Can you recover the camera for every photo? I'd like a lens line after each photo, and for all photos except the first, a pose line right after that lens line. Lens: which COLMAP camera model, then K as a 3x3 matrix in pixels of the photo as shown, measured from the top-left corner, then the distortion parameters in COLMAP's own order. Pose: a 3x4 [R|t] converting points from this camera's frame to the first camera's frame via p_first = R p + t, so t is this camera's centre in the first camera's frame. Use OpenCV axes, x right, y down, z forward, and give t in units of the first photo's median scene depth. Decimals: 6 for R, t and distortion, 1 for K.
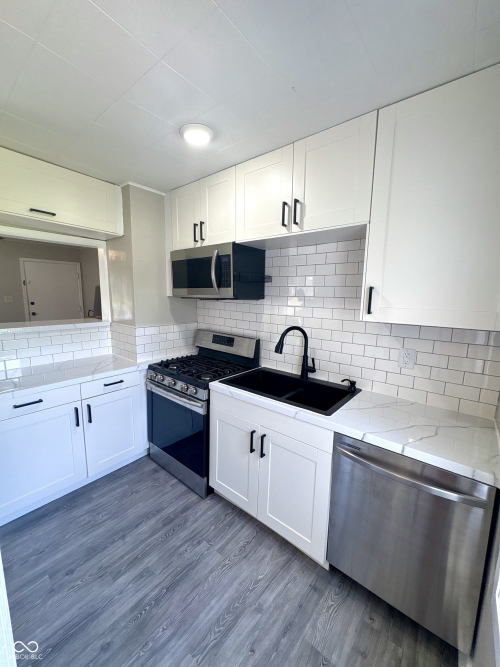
lens RADIAL K [[262.8, 0, 252.1], [0, 262.8, 327.0], [0, 0, 1]] dist [0.000406, 0.000025]
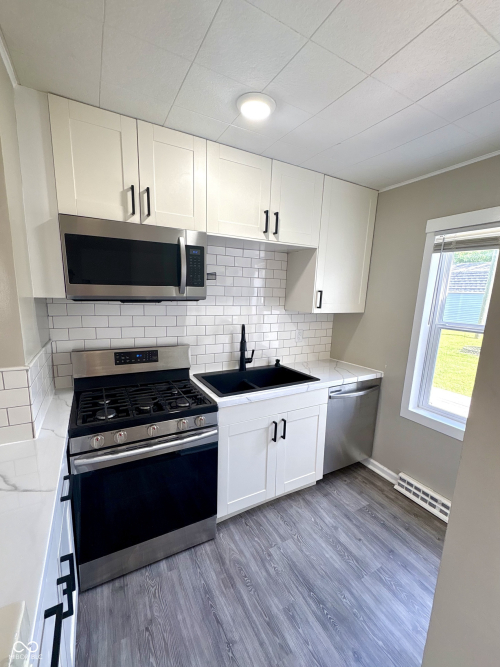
lens RADIAL K [[271.6, 0, 251.2], [0, 271.6, 336.4], [0, 0, 1]] dist [-0.000199, -0.000127]
pose [[0.393830, -0.153234, 0.906321, -1.013930], [0.093660, 0.987564, 0.126271, -0.109637], [-0.914399, 0.035156, 0.403284, 0.626658]]
